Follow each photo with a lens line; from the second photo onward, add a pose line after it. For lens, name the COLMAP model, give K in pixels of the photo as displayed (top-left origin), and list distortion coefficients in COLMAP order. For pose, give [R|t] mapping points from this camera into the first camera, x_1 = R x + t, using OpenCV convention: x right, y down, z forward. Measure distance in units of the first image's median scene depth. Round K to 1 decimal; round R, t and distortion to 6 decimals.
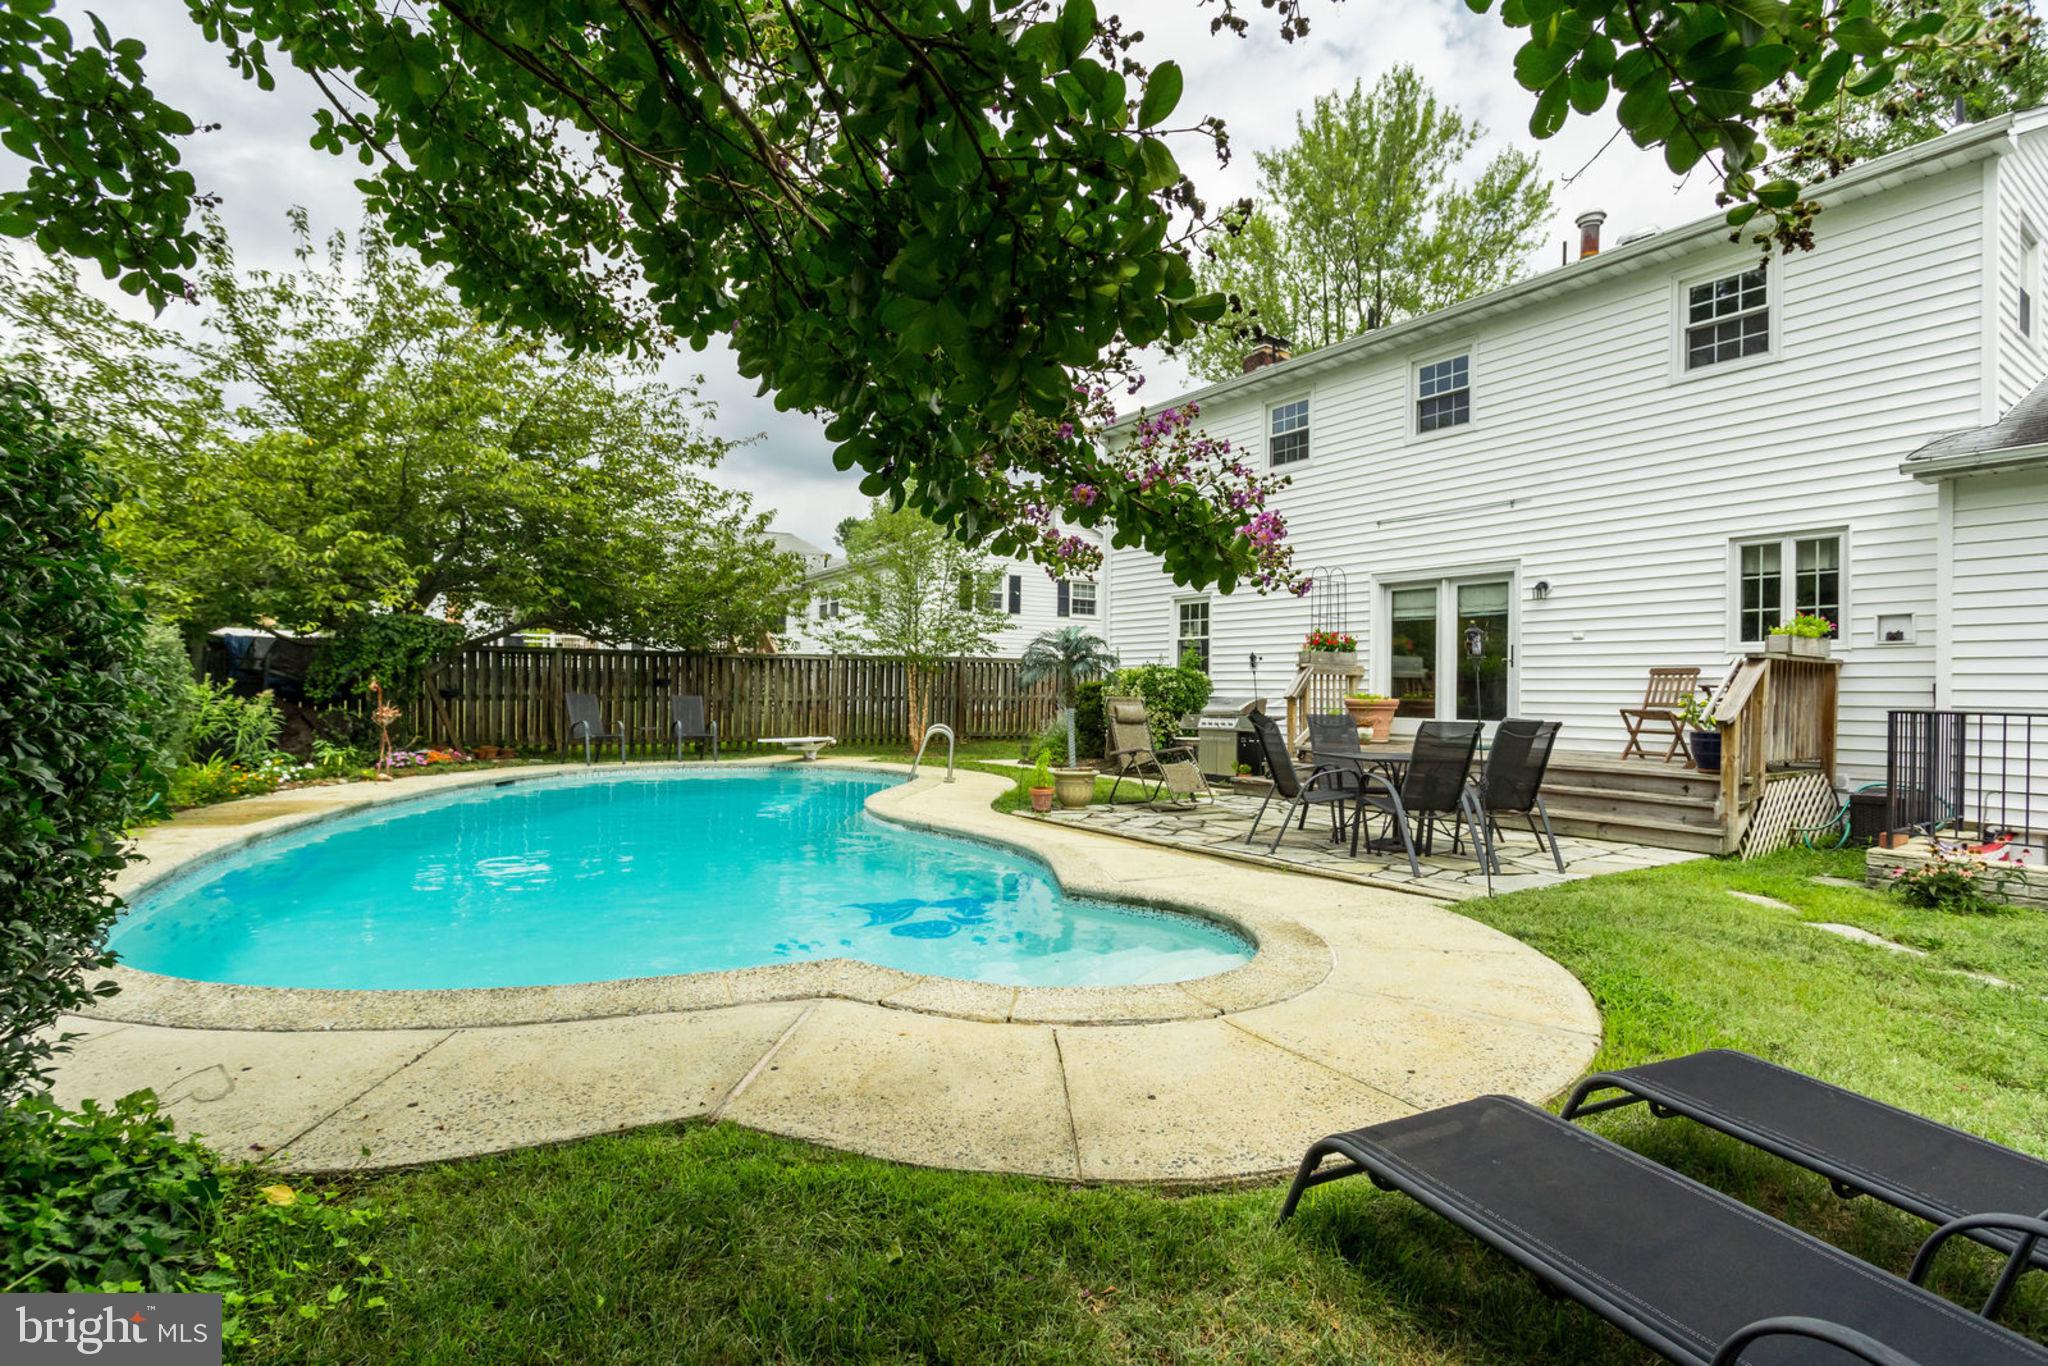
lens RADIAL K [[993.9, 0, 1027.3], [0, 993.9, 687.0], [0, 0, 1]] dist [-0.001594, 0.000392]
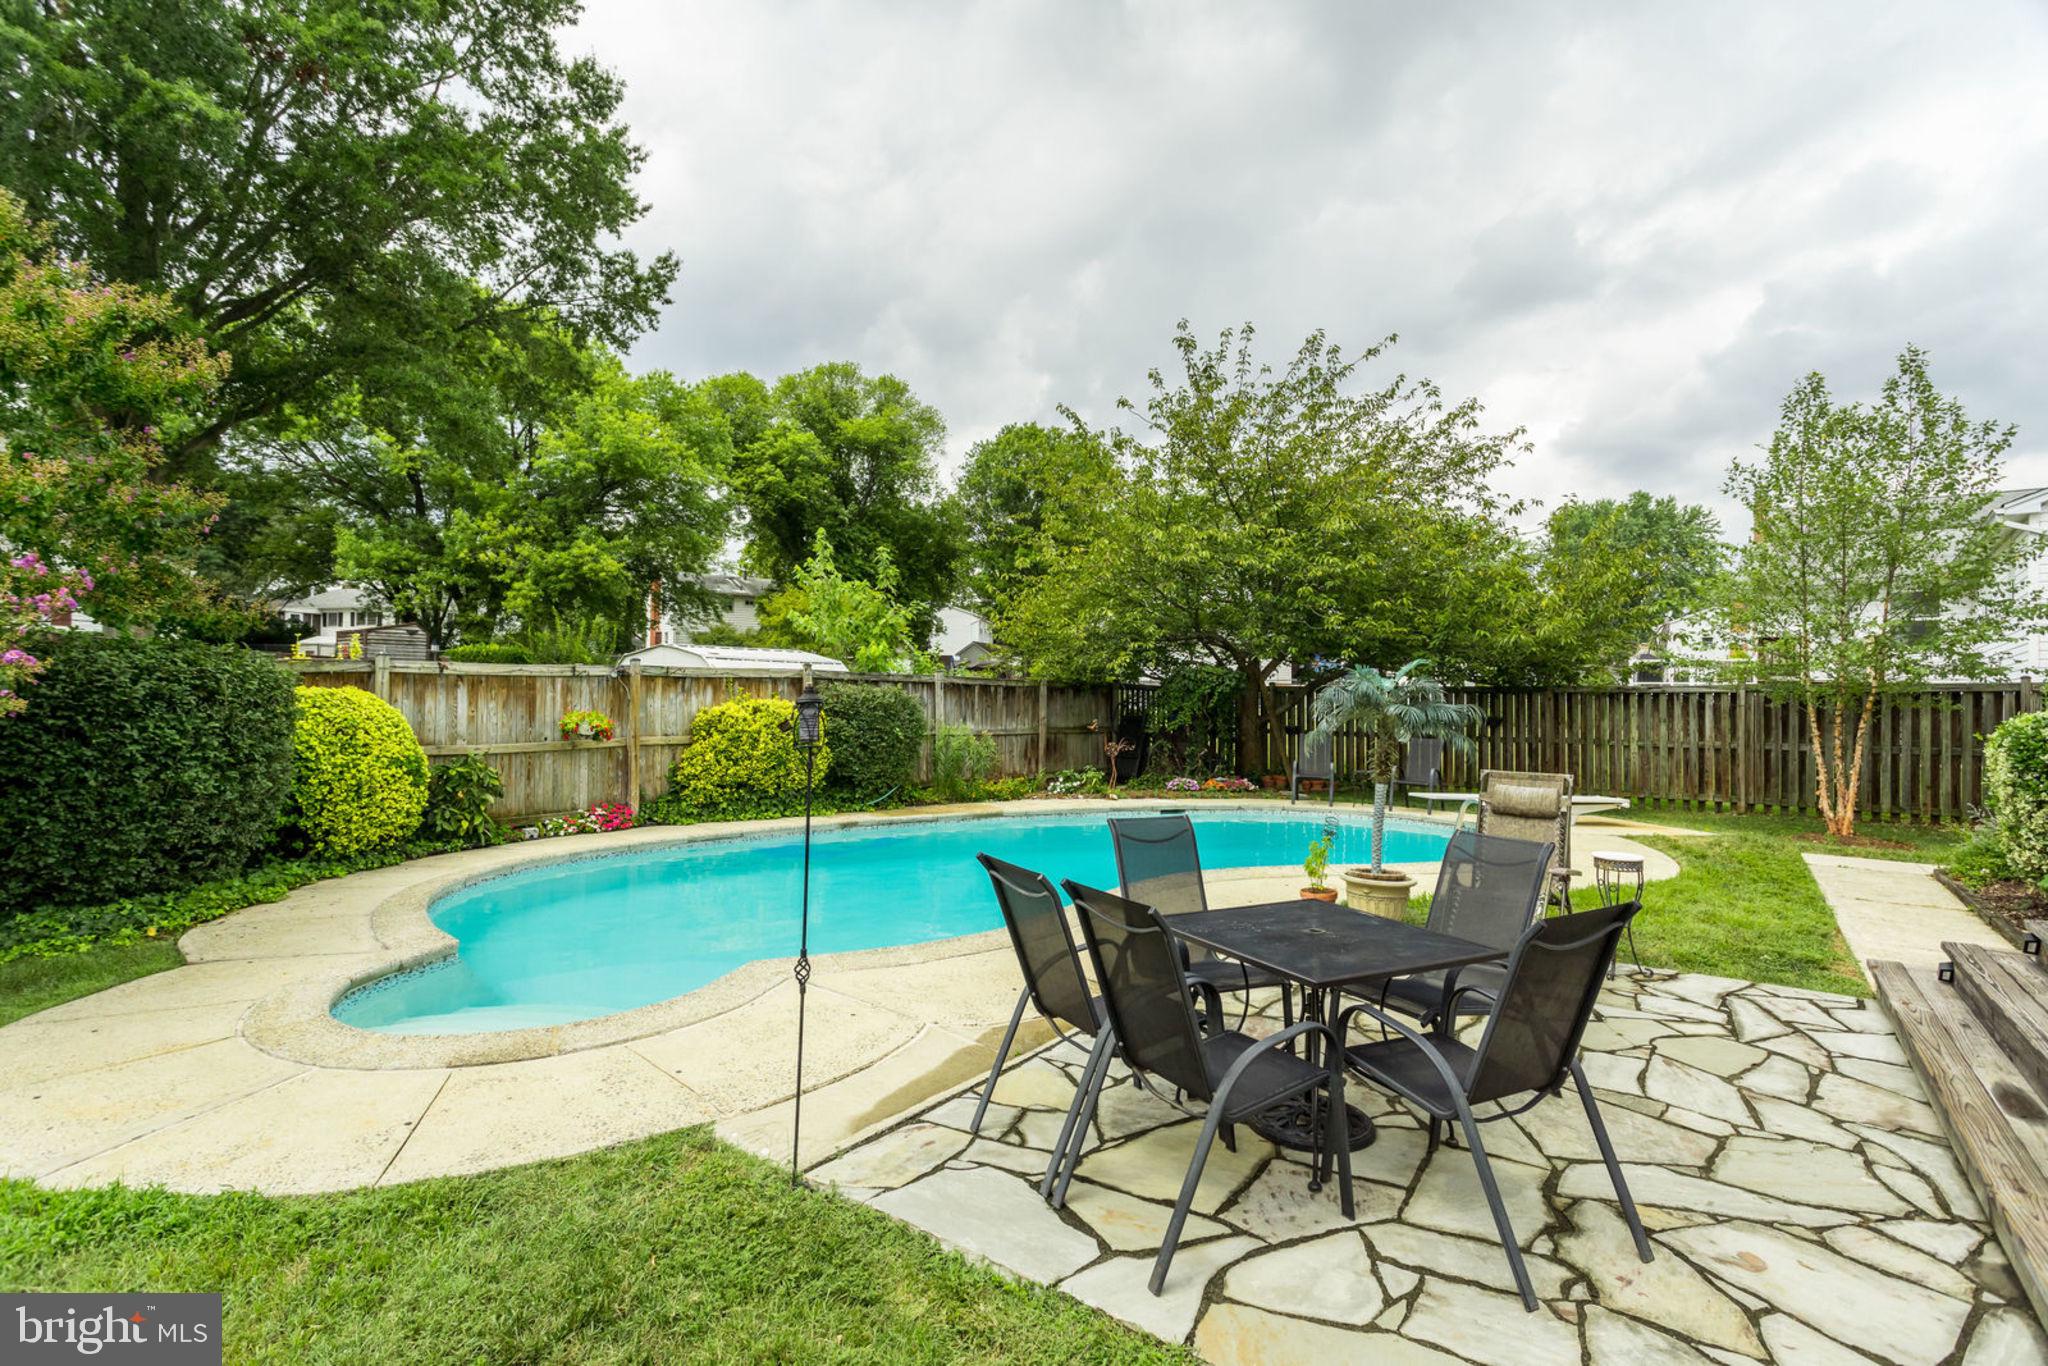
lens RADIAL K [[985.5, 0, 1056.0], [0, 985.5, 721.7], [0, 0, 1]] dist [0.000349, 0.000620]
pose [[0.355153, 0.015360, -0.934682, 0.507634], [-0.005895, 0.999882, 0.014192, -0.023641], [0.934789, 0.000469, 0.355202, 0.459633]]
